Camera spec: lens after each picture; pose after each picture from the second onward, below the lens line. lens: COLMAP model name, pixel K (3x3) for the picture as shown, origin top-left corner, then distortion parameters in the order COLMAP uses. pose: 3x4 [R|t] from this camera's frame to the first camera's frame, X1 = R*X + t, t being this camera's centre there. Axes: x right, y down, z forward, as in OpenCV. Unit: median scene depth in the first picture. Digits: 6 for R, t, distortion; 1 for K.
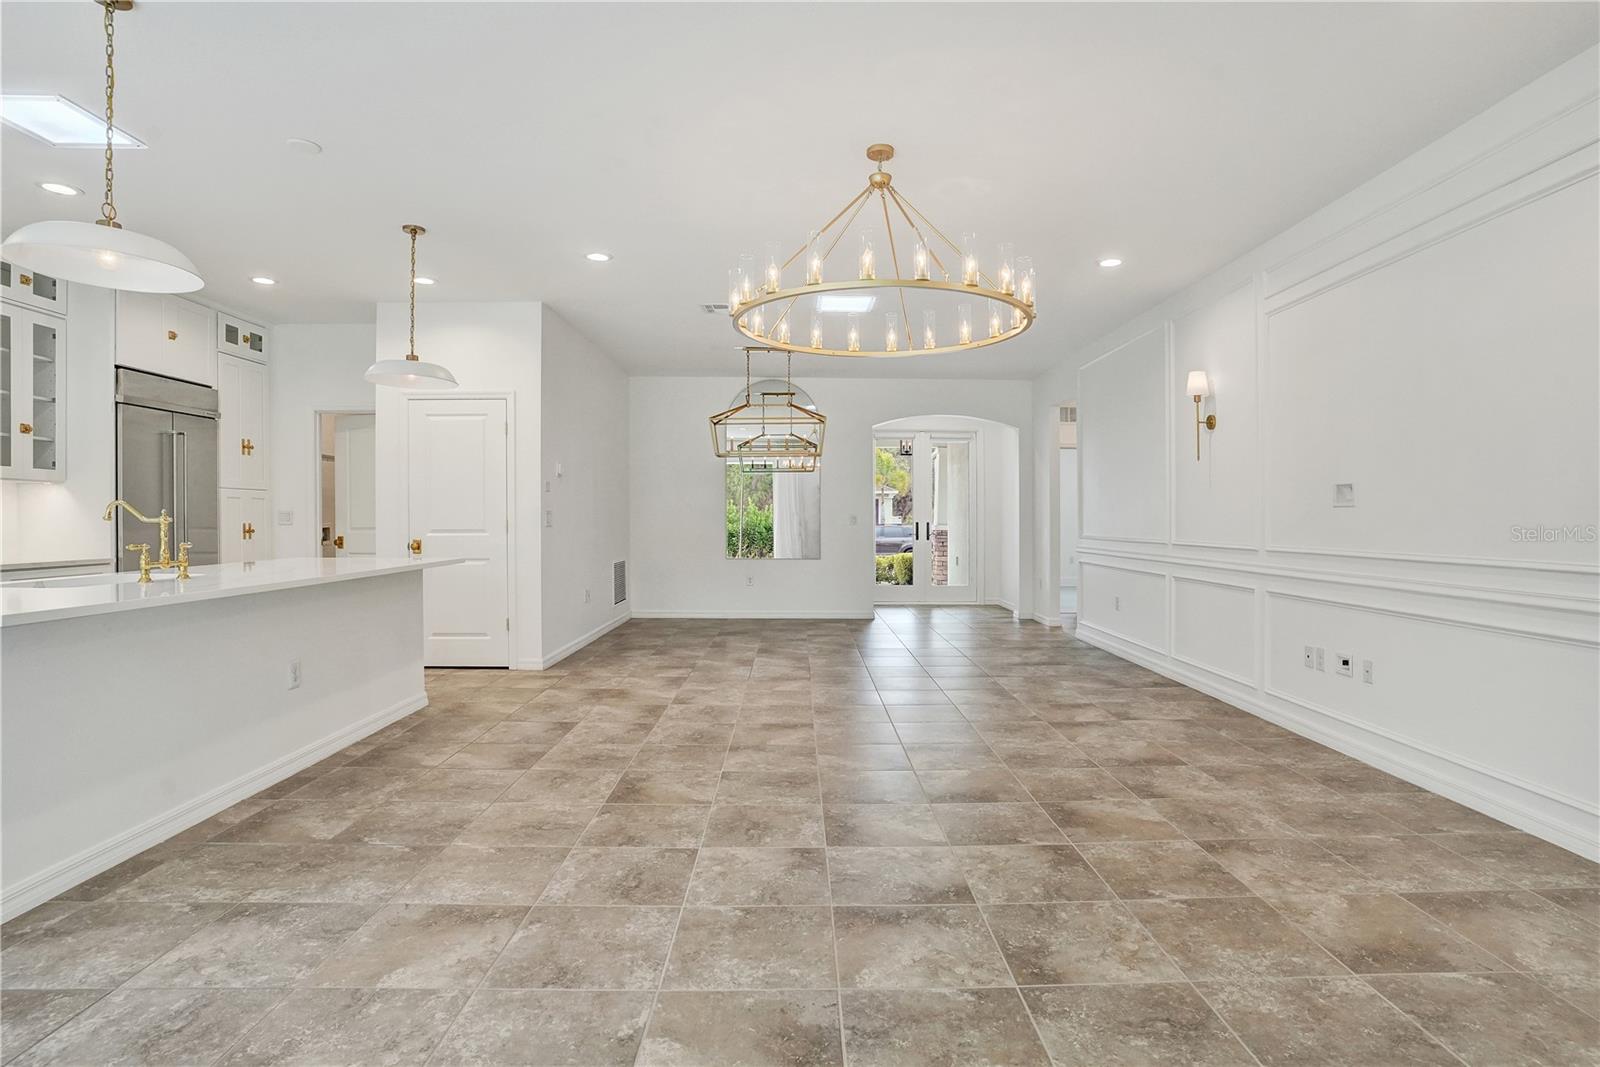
lens RADIAL K [[815.6, 0, 796.9], [0, 815.6, 525.7], [0, 0, 1]] dist [-0.054337, 0.016321]
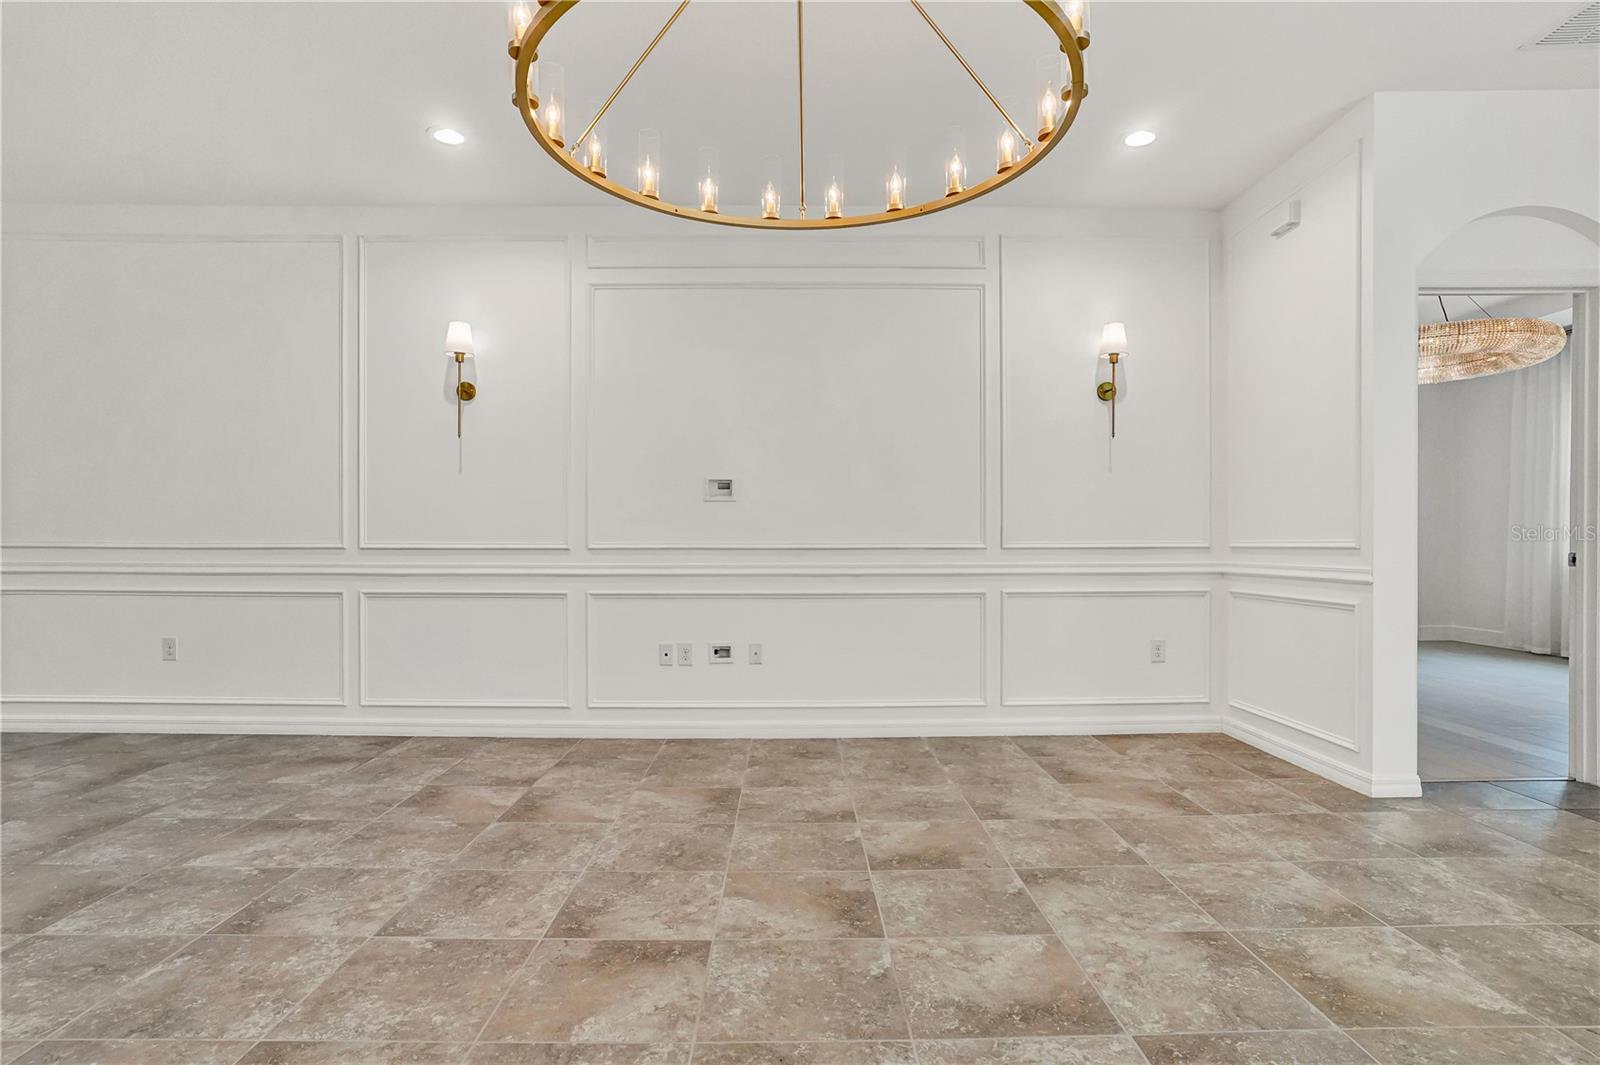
lens RADIAL K [[844.7, 0, 779.9], [0, 844.7, 539.0], [0, 0, 1]] dist [-0.050007, 0.013216]
pose [[-0.007190, 0.000598, 0.999974, -0.520624], [0.010547, 0.999944, -0.000522, 0.033723], [-0.999919, 0.010543, -0.007196, 1.162170]]
